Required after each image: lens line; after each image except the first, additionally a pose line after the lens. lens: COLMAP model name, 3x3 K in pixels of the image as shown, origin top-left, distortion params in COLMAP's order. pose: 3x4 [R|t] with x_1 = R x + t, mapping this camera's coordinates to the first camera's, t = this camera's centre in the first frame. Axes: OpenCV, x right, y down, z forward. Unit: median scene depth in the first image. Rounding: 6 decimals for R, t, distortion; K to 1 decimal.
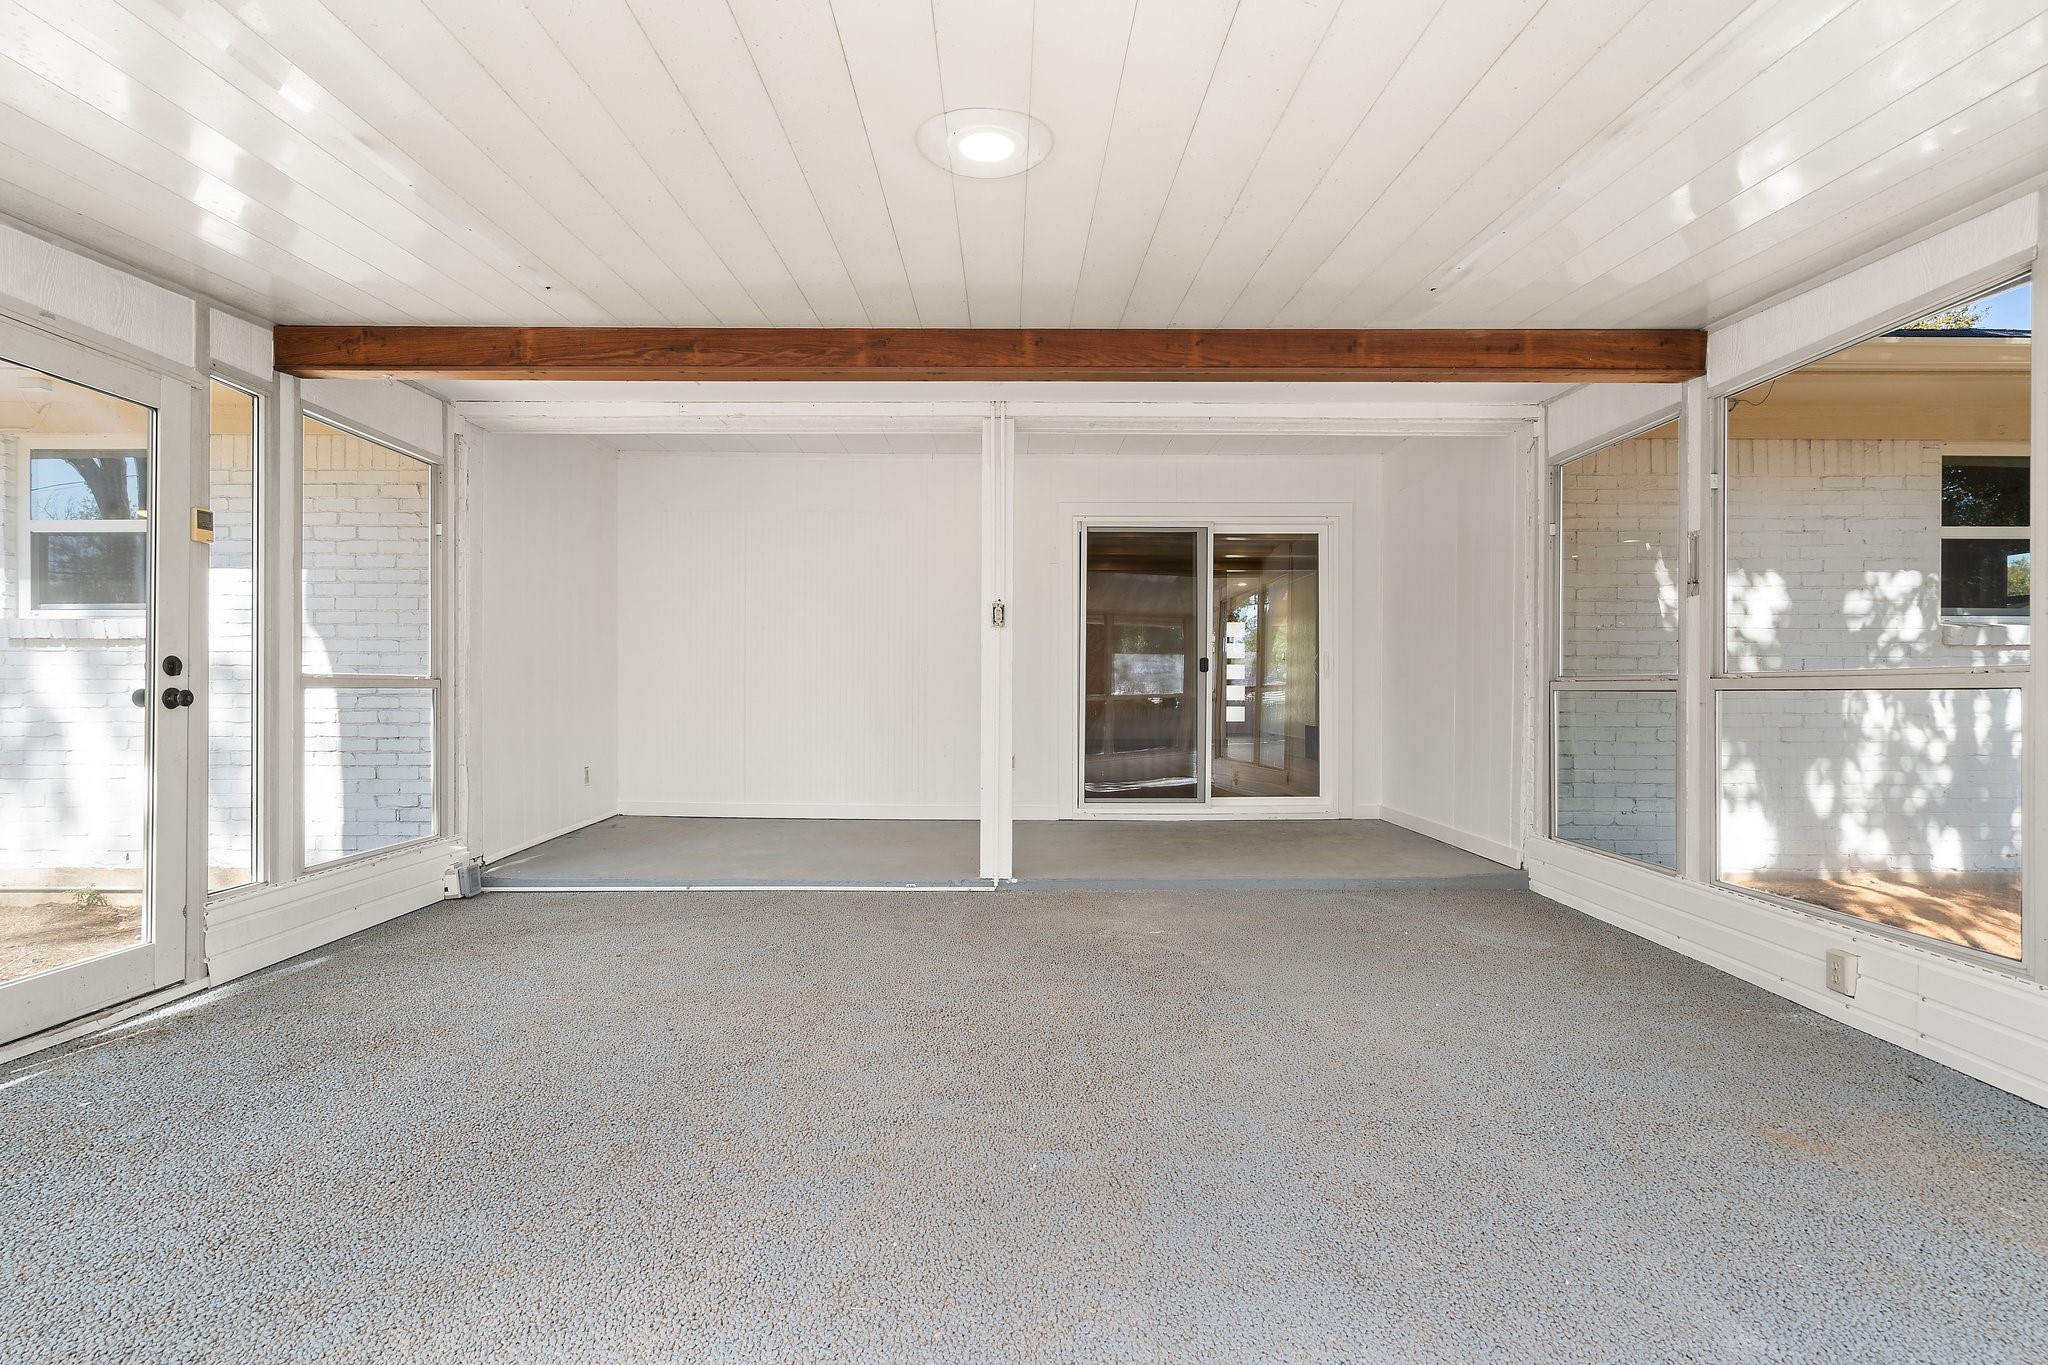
lens RADIAL K [[937.4, 0, 1021.8], [0, 937.4, 685.9], [0, 0, 1]] dist [0.001242, 0.001206]
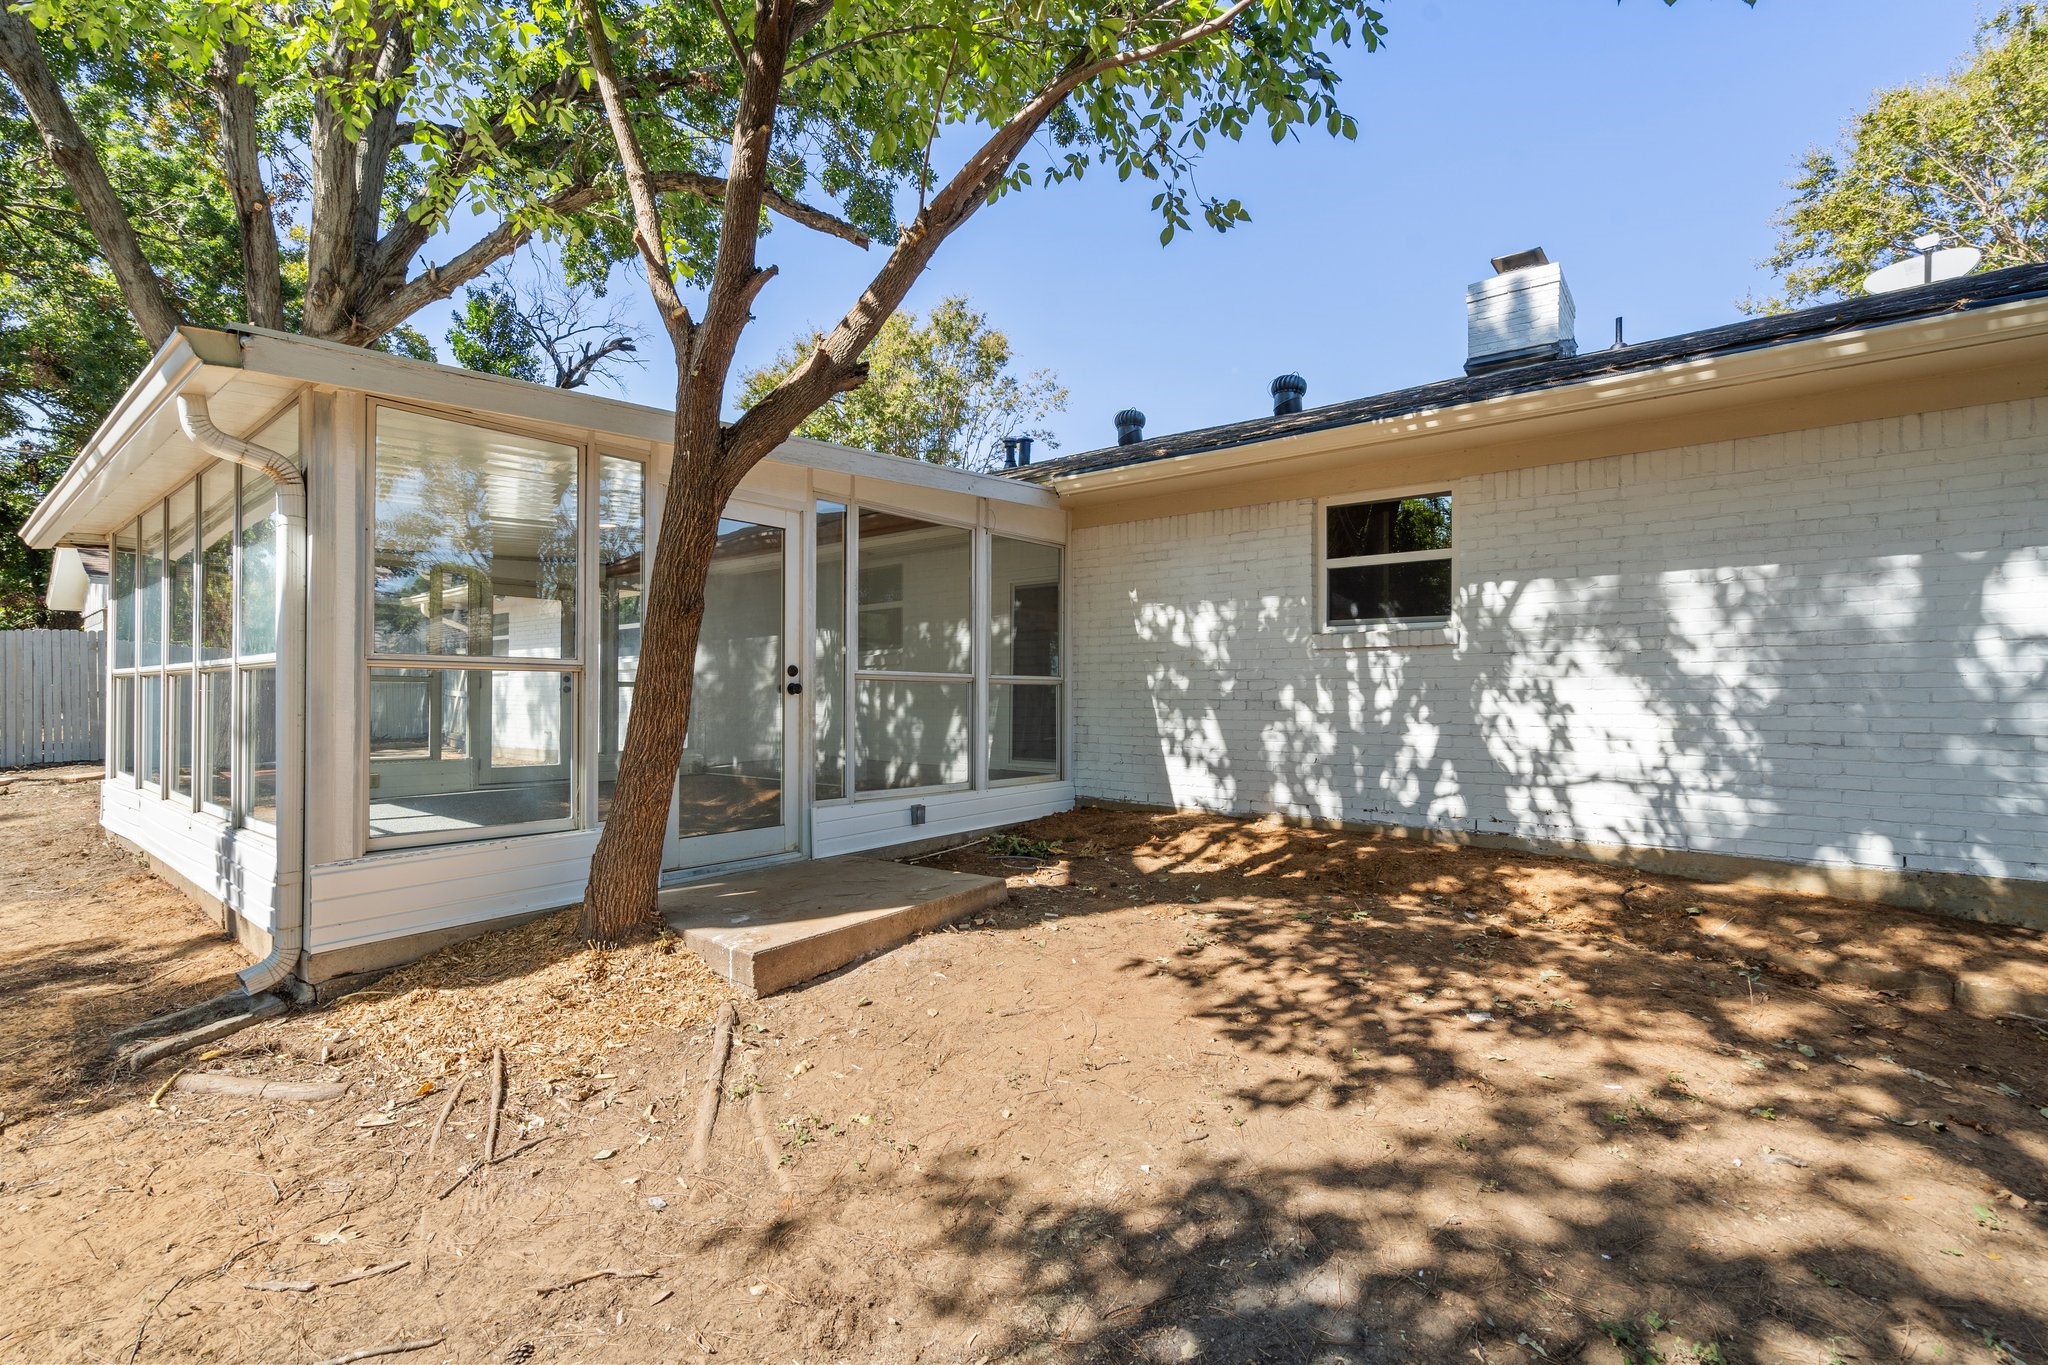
lens RADIAL K [[937.4, 0, 1023.5], [0, 937.4, 681.7], [0, 0, 1]] dist [0.001242, 0.001206]
pose [[0.763449, -0.003079, -0.645860, 1.516271], [0.003932, 0.999992, -0.000120, 0.004502], [0.645856, -0.002448, 0.763456, -0.308691]]
